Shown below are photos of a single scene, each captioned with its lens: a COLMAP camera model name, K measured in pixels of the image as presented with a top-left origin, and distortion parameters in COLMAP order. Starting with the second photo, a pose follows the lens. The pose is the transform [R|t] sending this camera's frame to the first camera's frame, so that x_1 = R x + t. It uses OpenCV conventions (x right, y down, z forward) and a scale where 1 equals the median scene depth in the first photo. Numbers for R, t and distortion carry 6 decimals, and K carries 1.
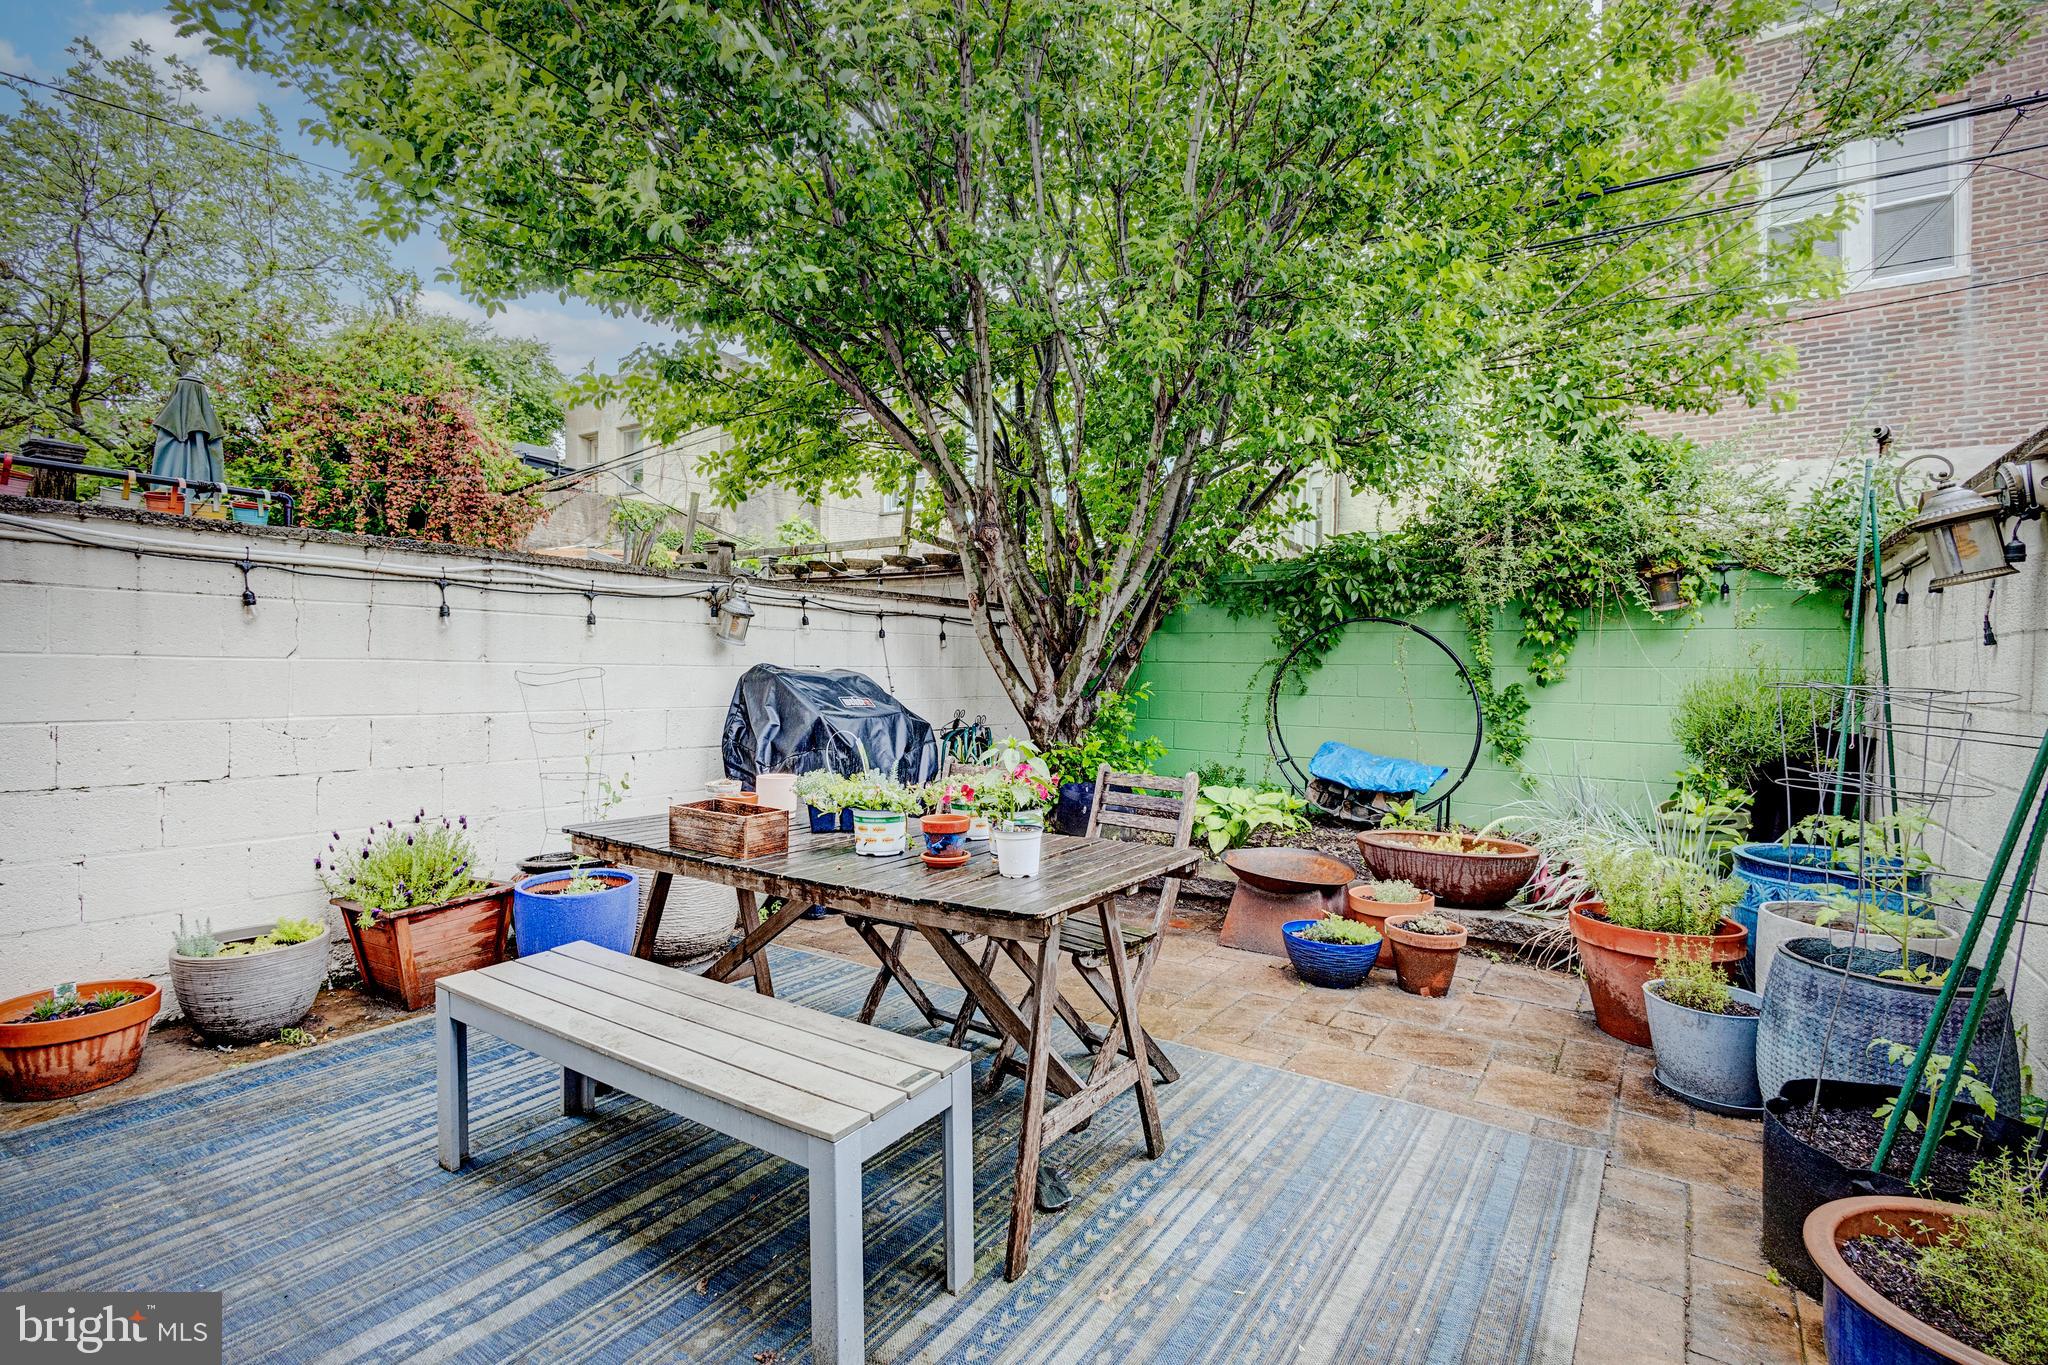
lens RADIAL K [[927.9, 0, 1017.6], [0, 927.9, 681.1], [0, 0, 1]] dist [0.004062, 0.000126]
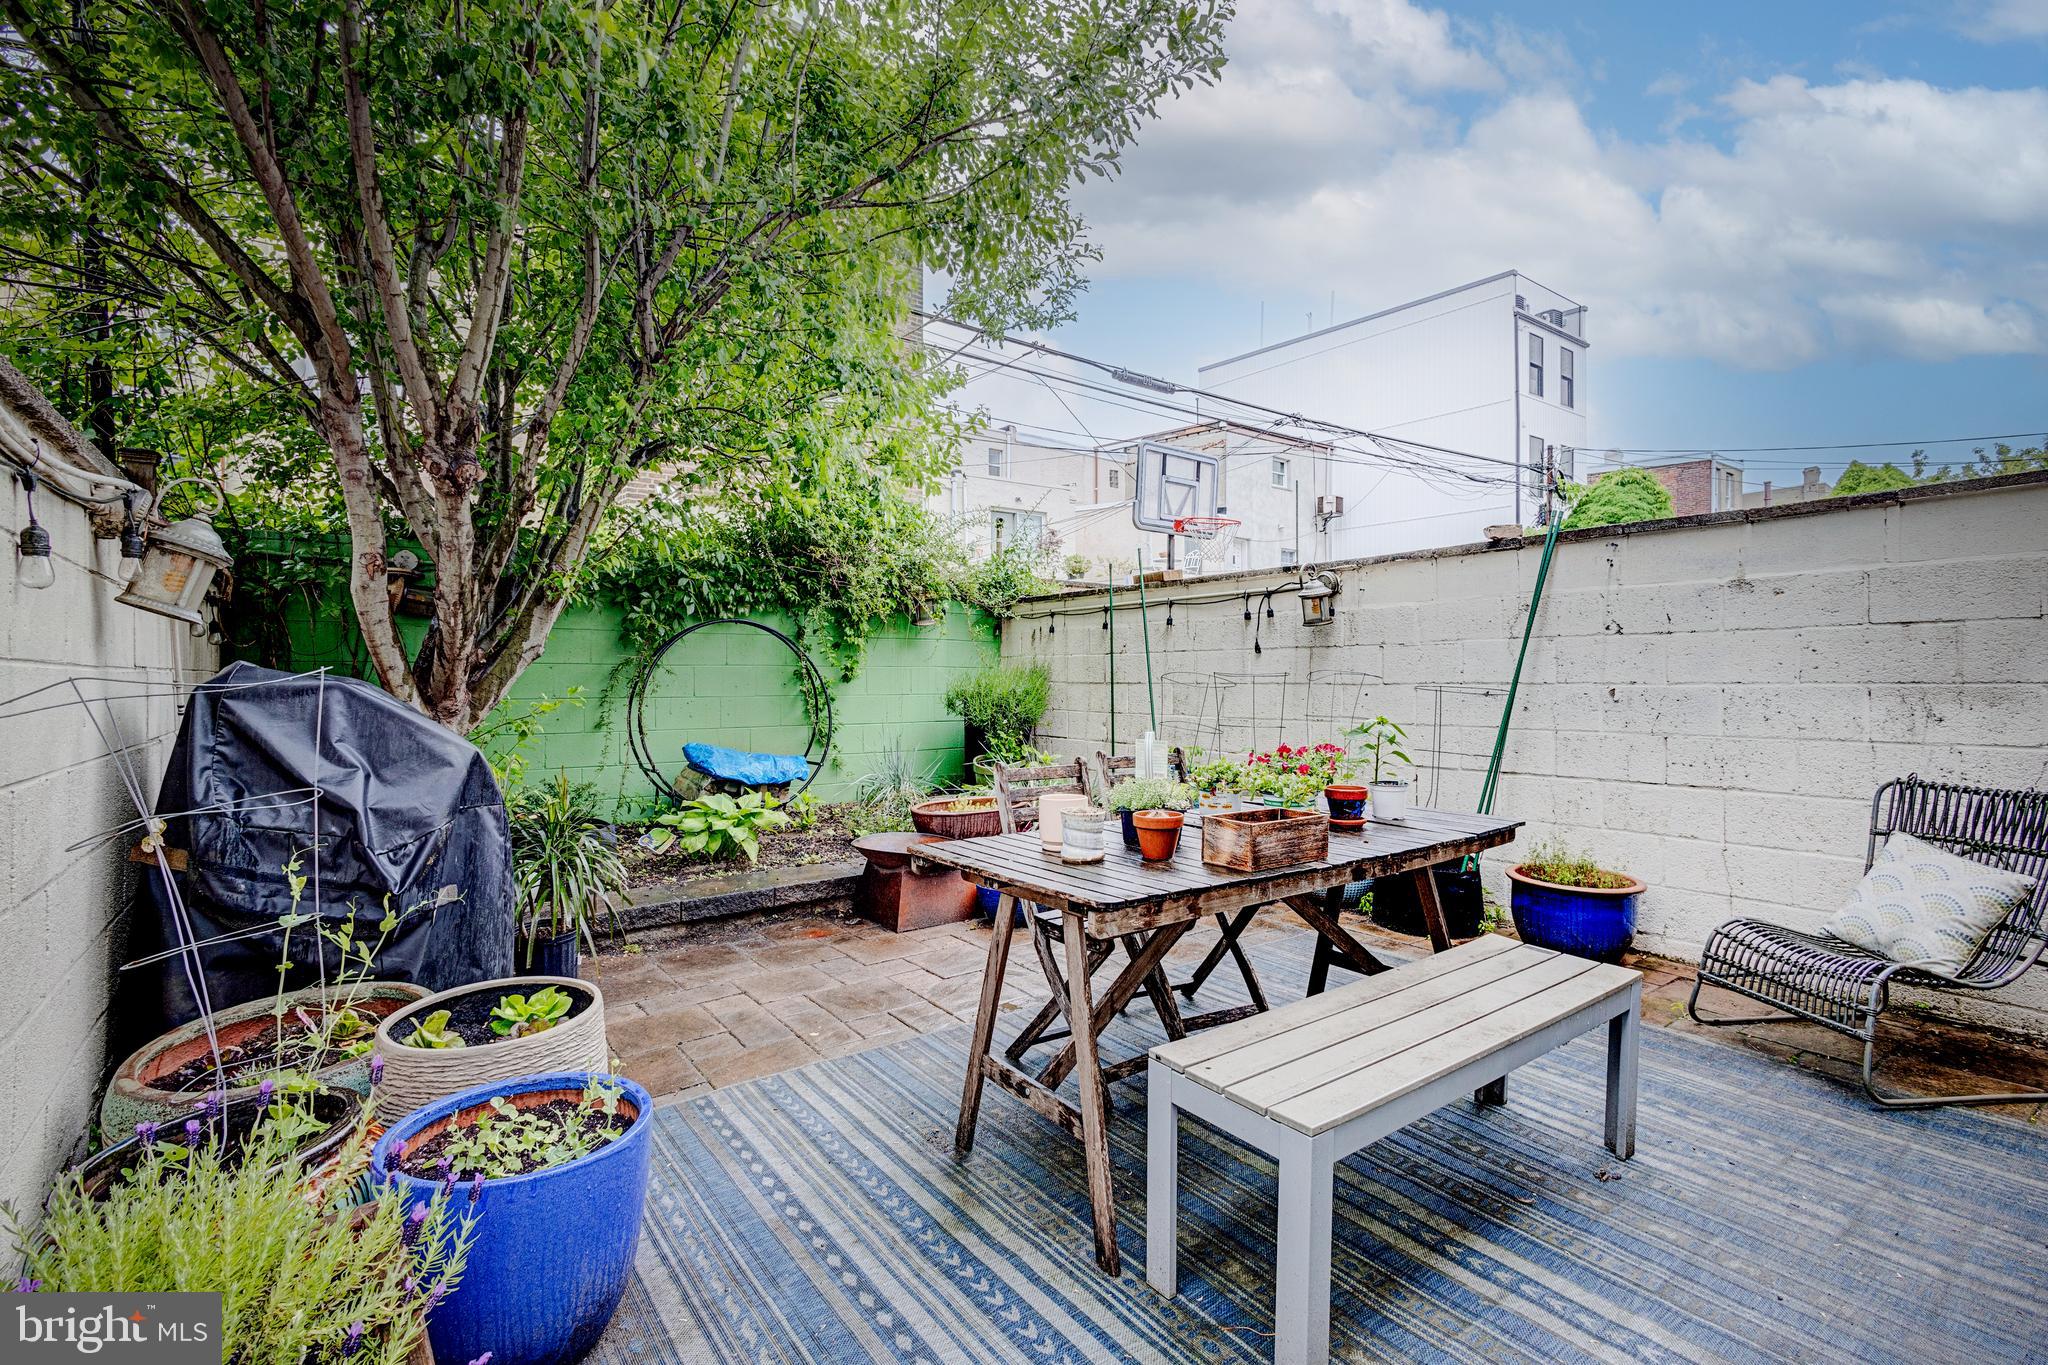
lens RADIAL K [[927.9, 0, 1017.6], [0, 927.9, 681.1], [0, 0, 1]] dist [0.004062, 0.000126]
pose [[0.319763, -0.011733, 0.947425, -0.753031], [0.012415, 0.999889, 0.008193, -0.007300], [-0.947416, 0.009142, 0.319873, 0.549092]]
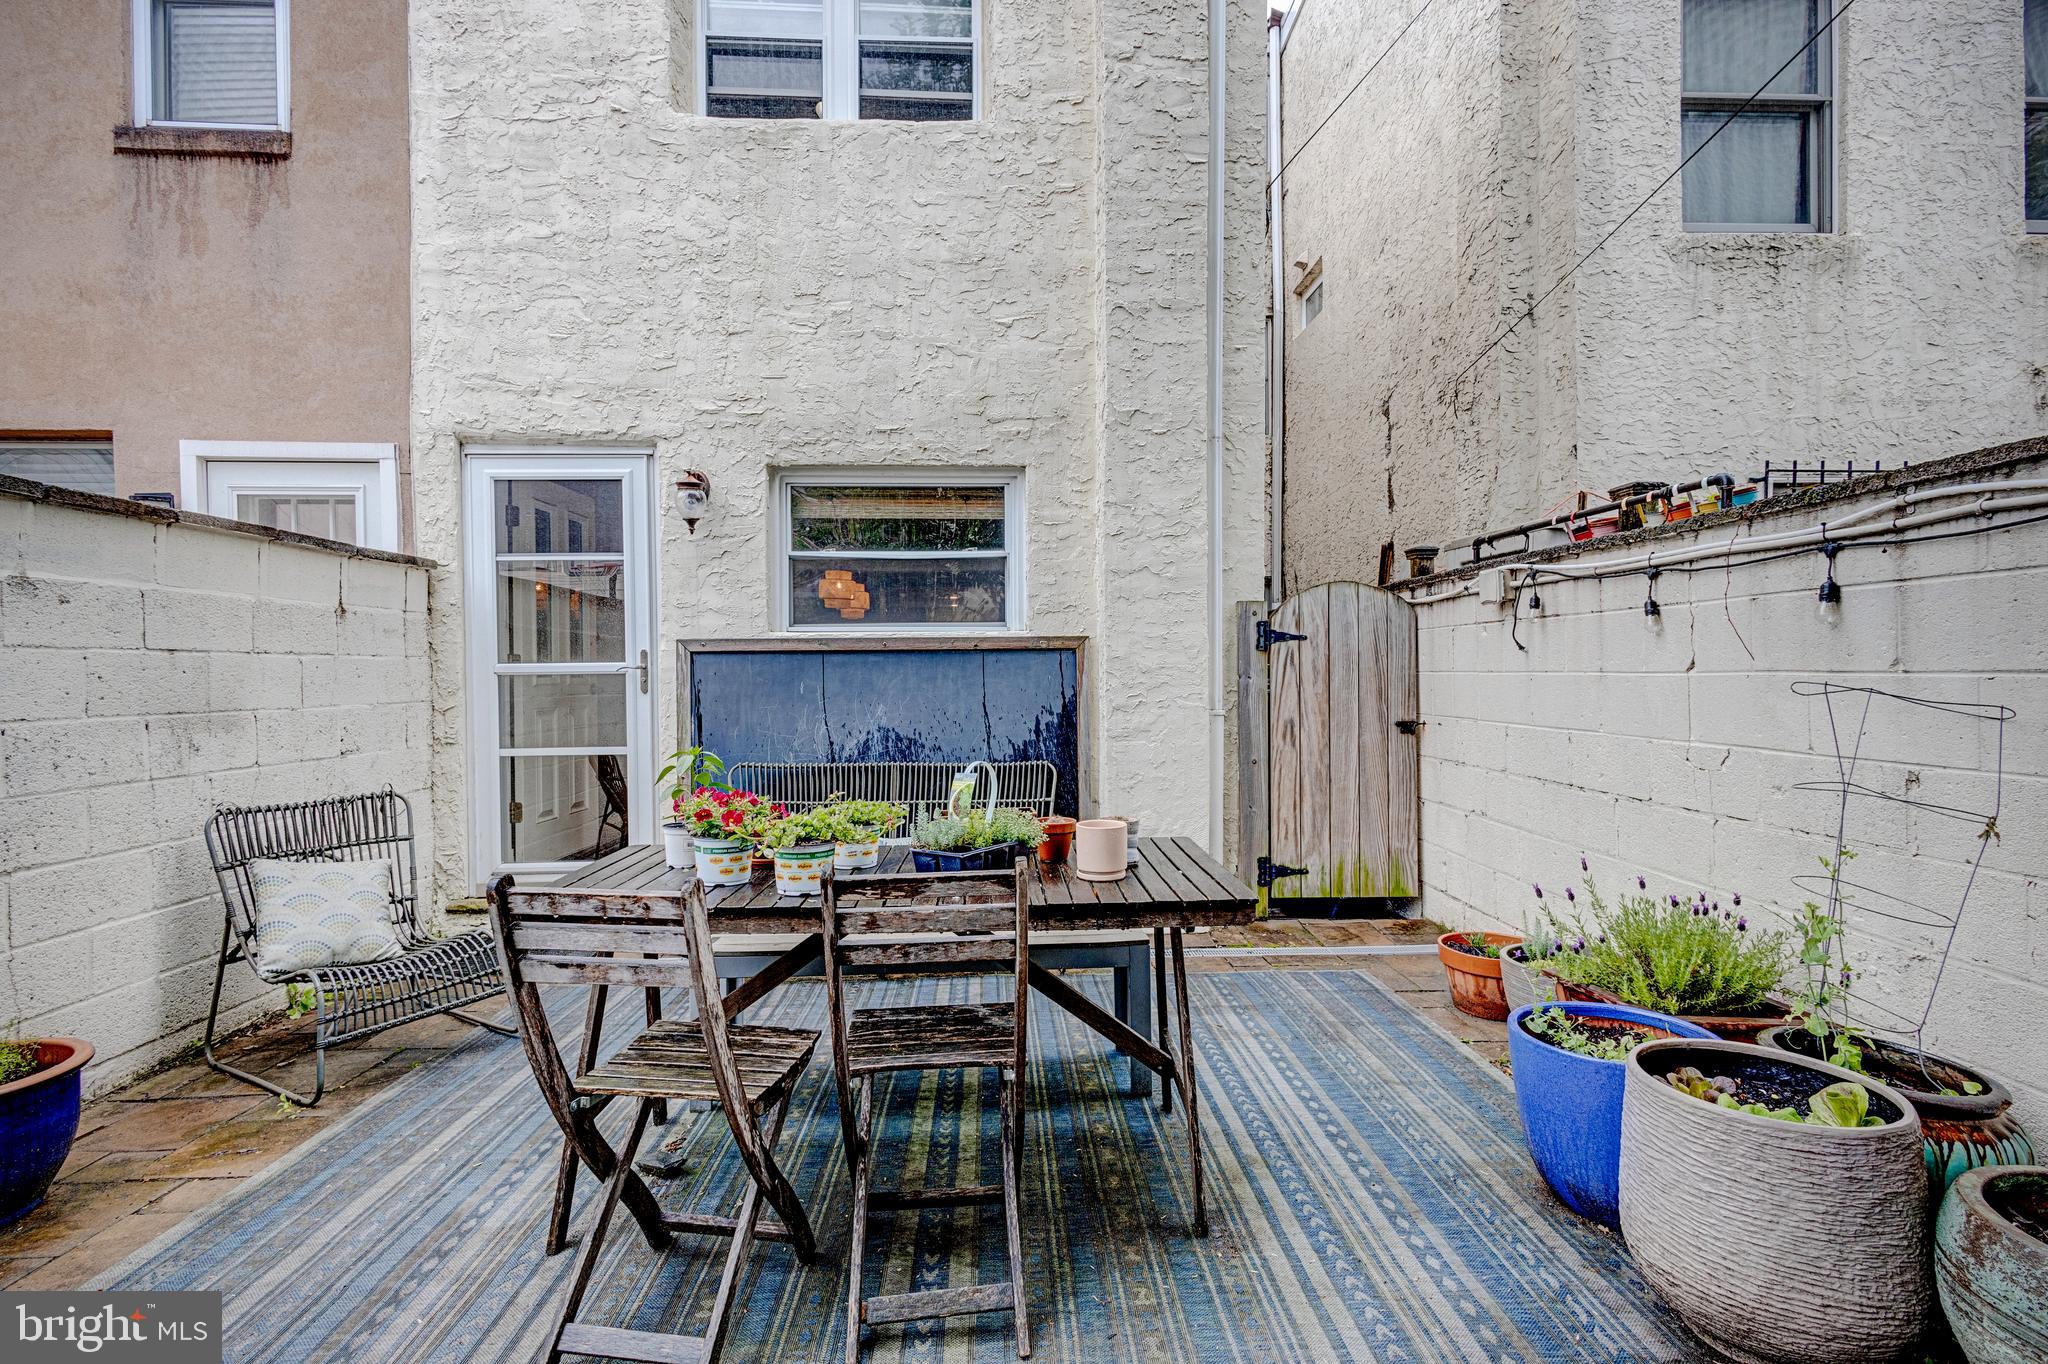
lens RADIAL K [[937.4, 0, 1032.4], [0, 937.4, 682.6], [0, 0, 1]] dist [0.008519, -0.000238]
pose [[-0.797795, 0.007433, -0.602883, 0.188666], [0.002208, 0.999953, 0.009408, -0.020839], [0.602925, 0.006175, -0.797774, 1.140306]]
